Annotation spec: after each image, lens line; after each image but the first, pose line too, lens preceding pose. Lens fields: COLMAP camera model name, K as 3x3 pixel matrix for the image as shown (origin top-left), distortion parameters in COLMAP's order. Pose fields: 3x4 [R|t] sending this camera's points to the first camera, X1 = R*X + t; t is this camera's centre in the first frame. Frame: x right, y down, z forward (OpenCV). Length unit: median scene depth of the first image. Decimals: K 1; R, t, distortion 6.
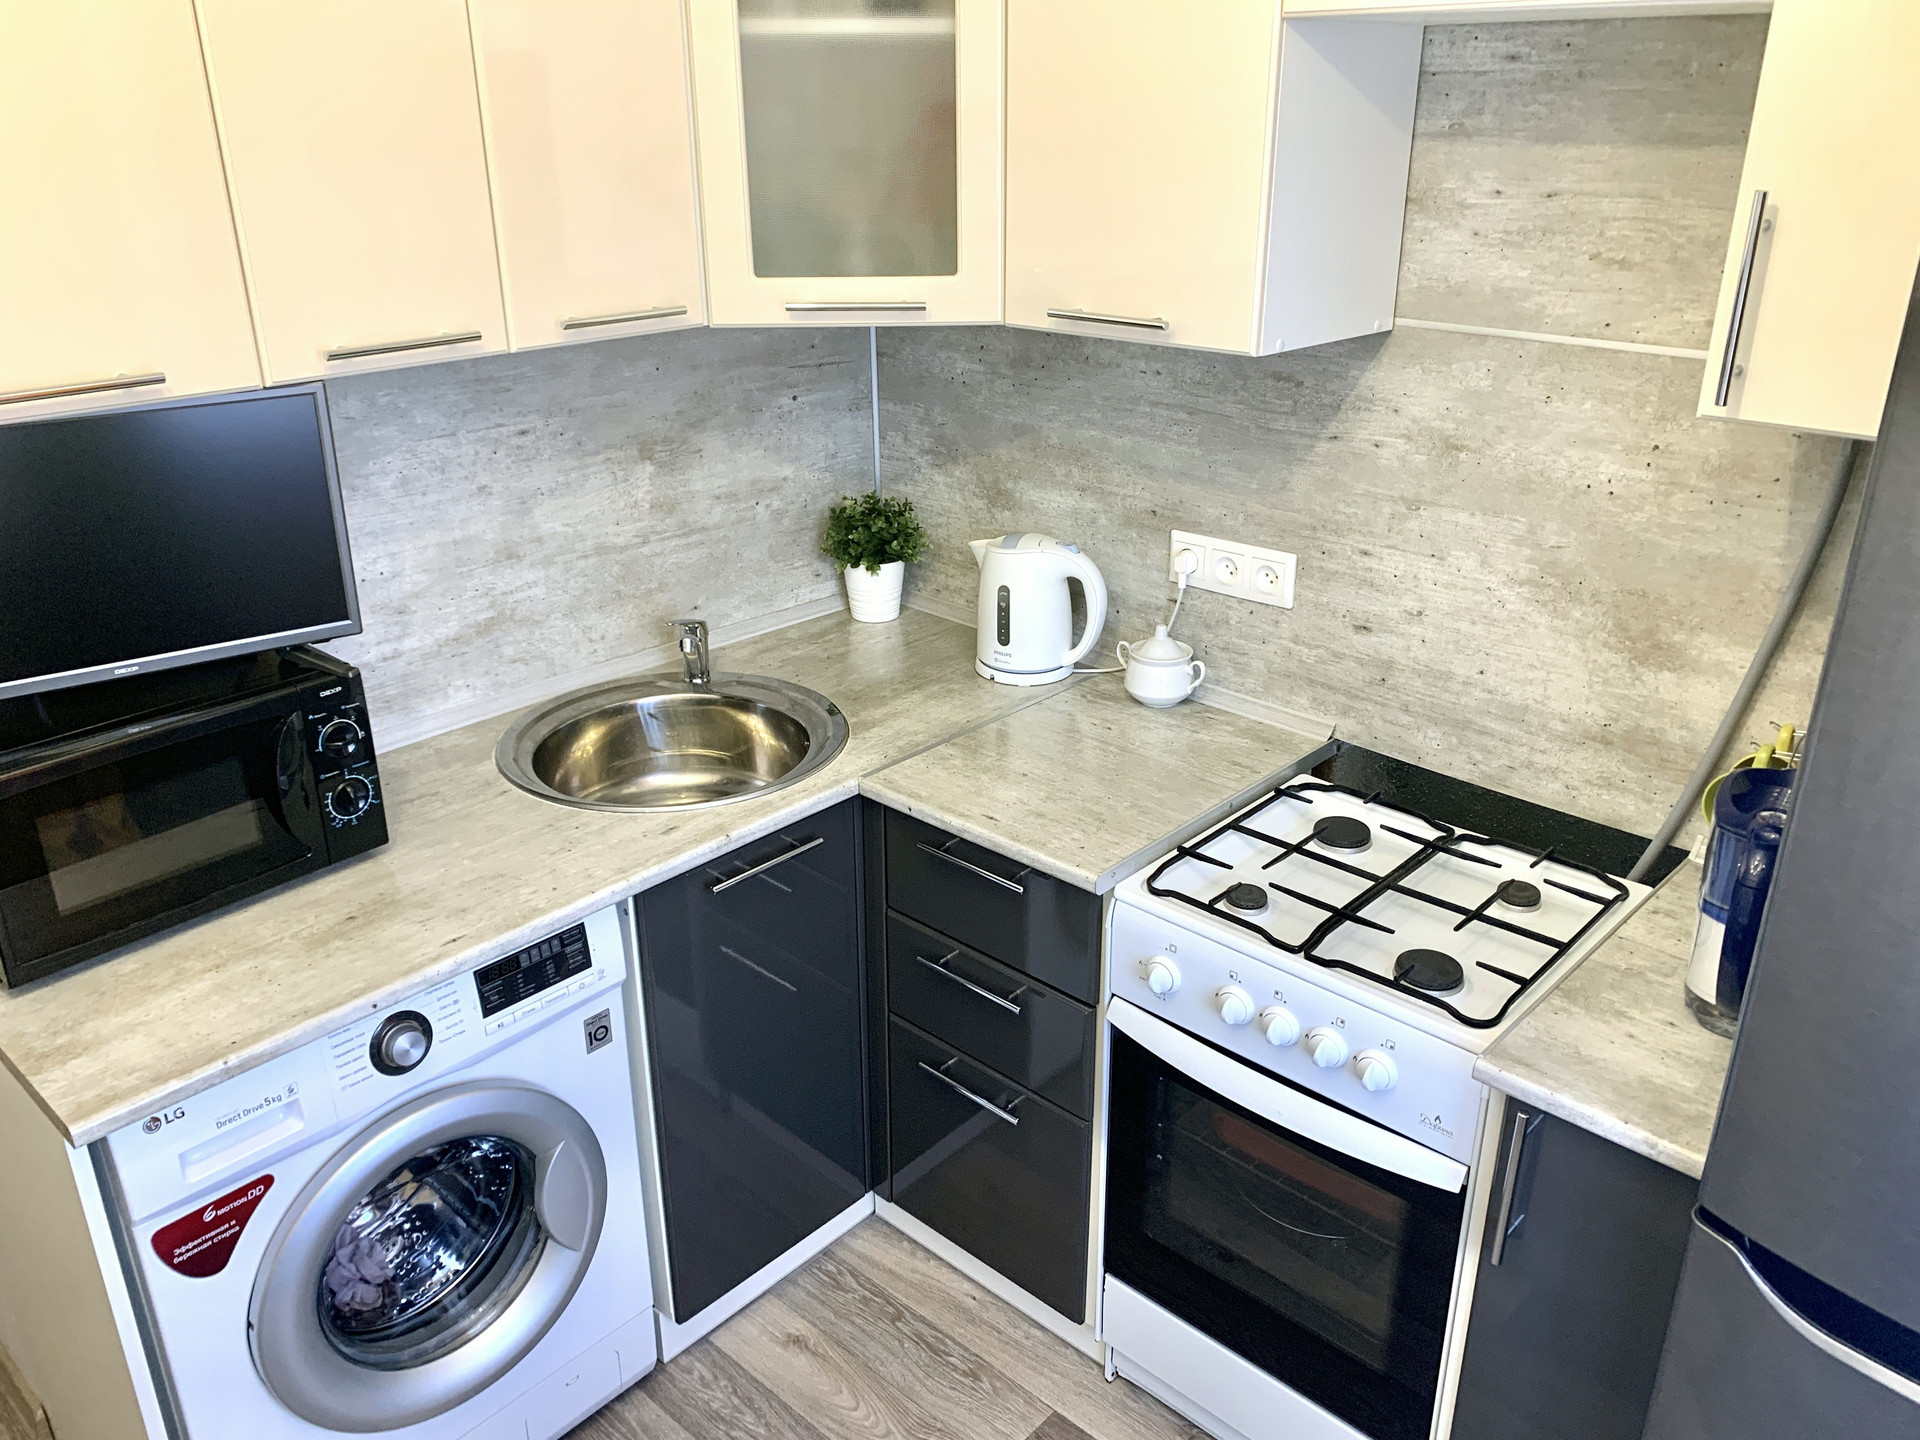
lens RADIAL K [[1488.2, 0, 950.3], [0, 1488.2, 721.4], [0, 0, 1]] dist [0.039209, -0.044072]
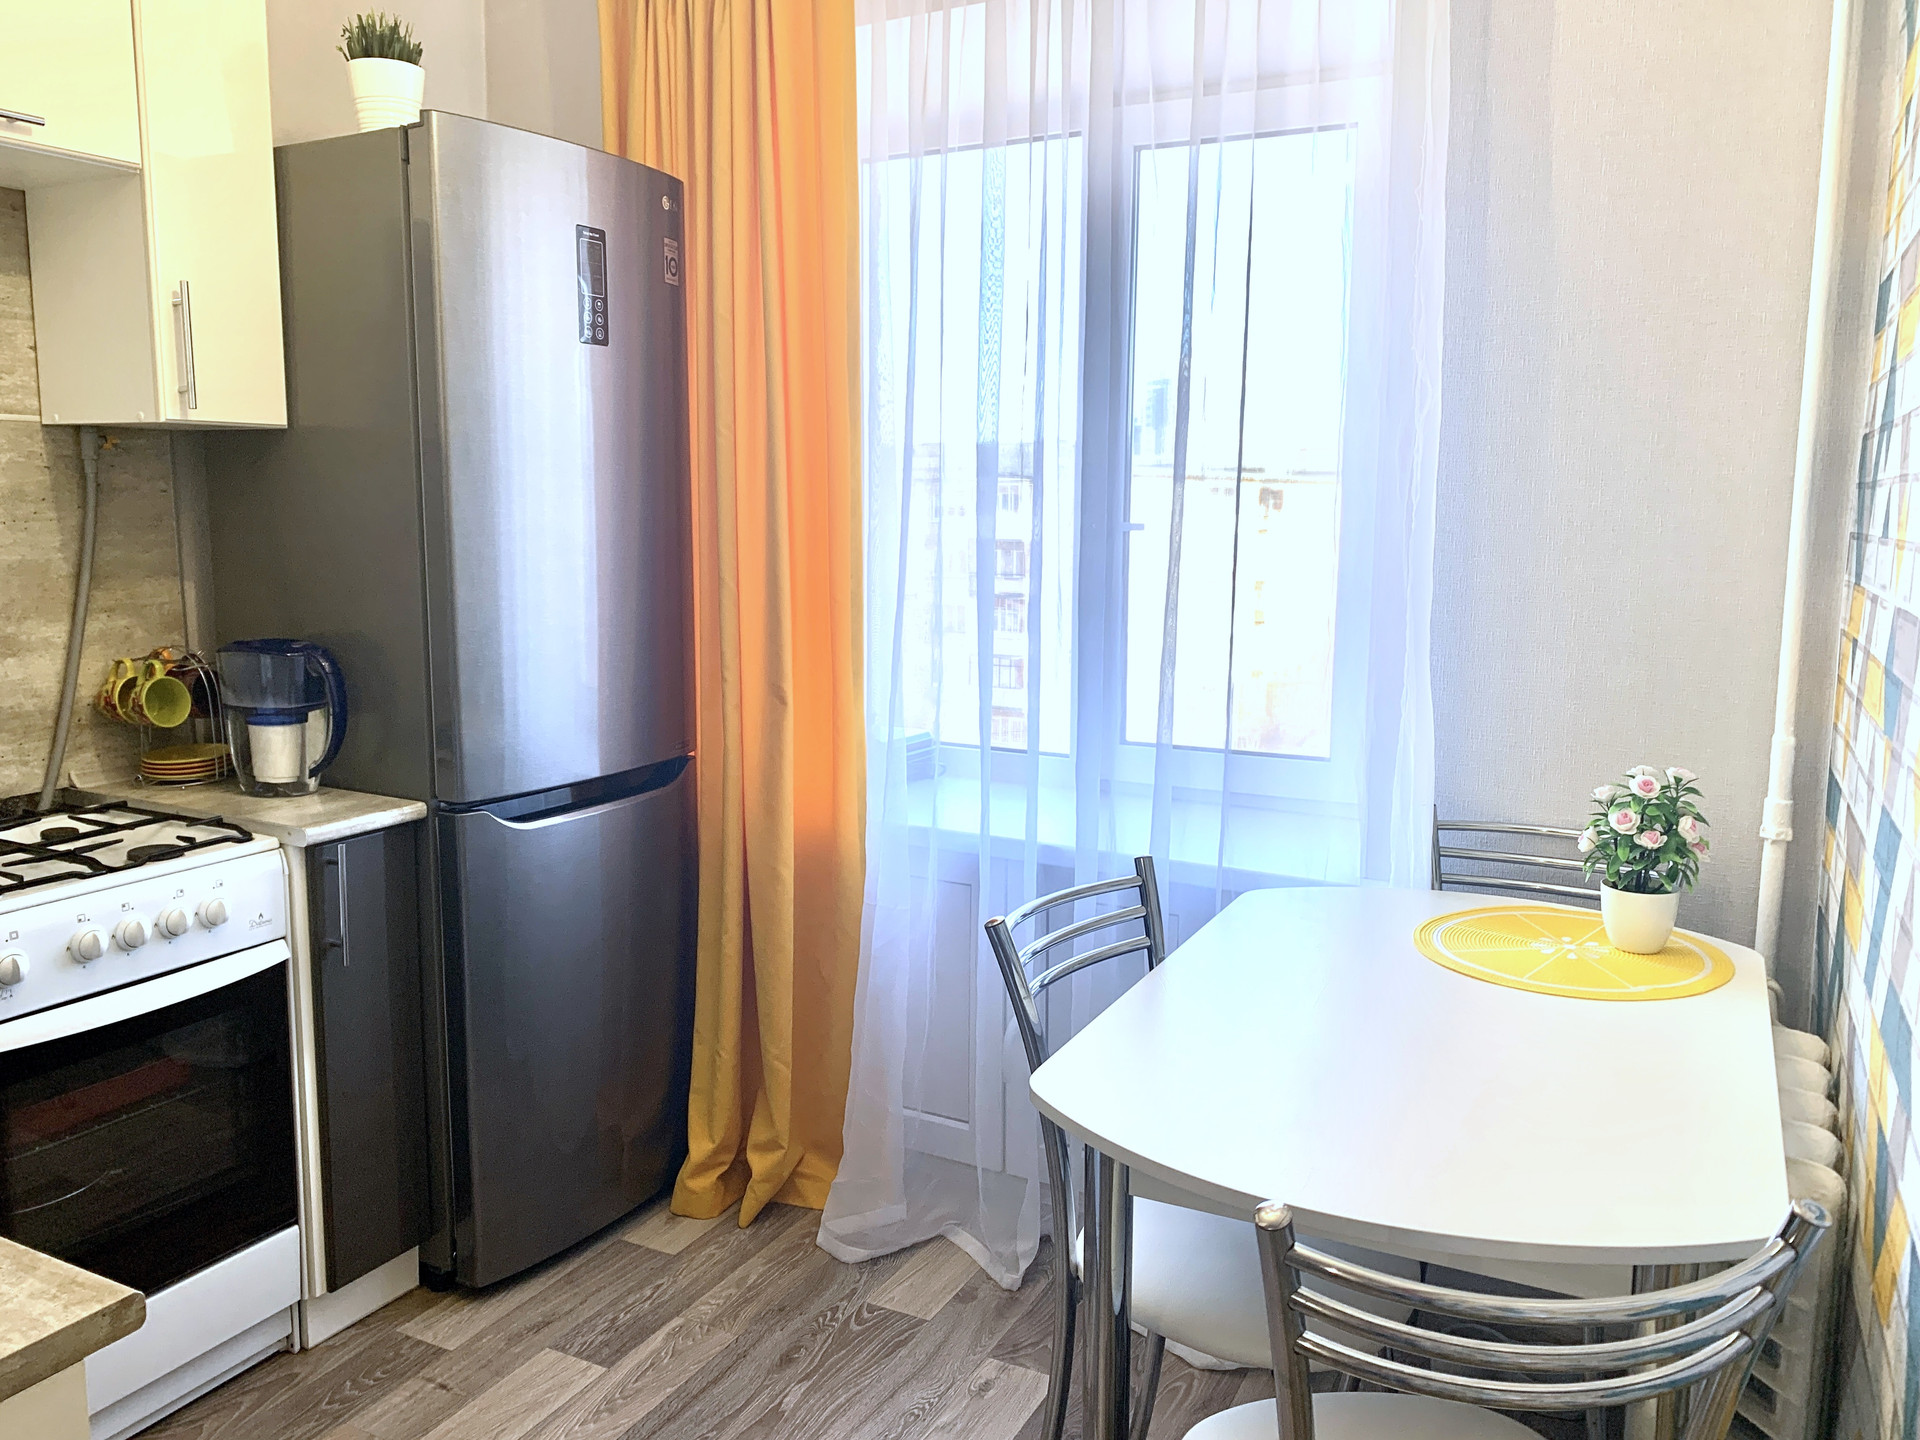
lens RADIAL K [[1488.2, 0, 955.4], [0, 1488.2, 712.2], [0, 0, 1]] dist [0.039209, -0.044072]
pose [[-0.274335, -0.133912, 0.952265, -0.930220], [0.369499, 0.899558, 0.232948, 0.008244], [-0.887812, 0.415767, -0.197299, 0.514755]]
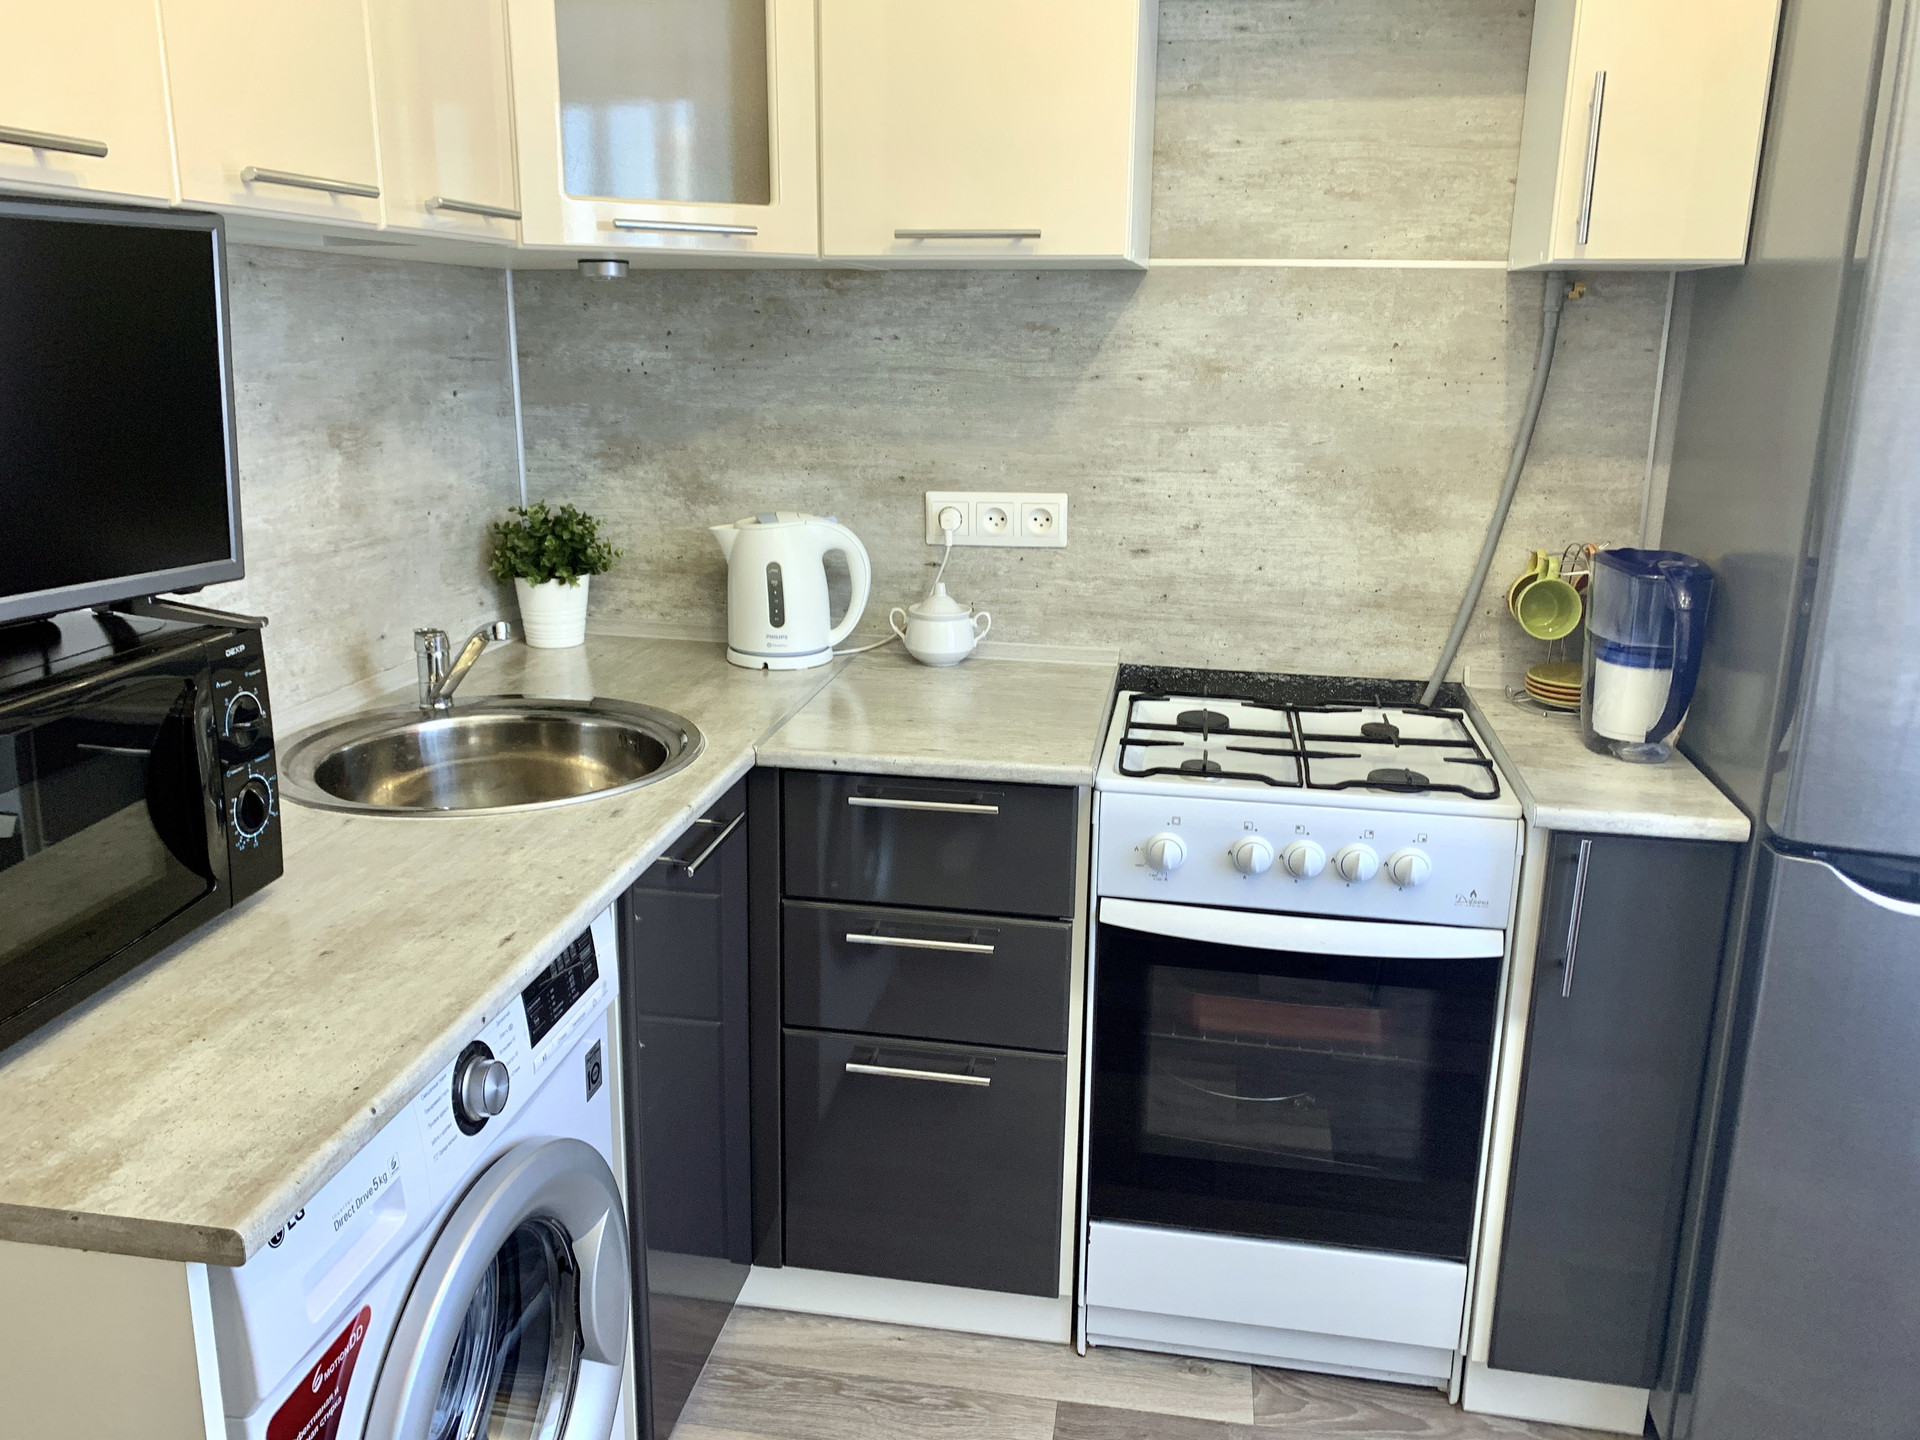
lens RADIAL K [[1488.2, 0, 968.6], [0, 1488.2, 695.7], [0, 0, 1]] dist [0.039209, -0.044072]
pose [[0.833100, -0.120176, 0.539909, -0.455914], [0.199044, 0.975857, -0.089920, 0.120871], [-0.516068, 0.182378, 0.836906, 0.198423]]
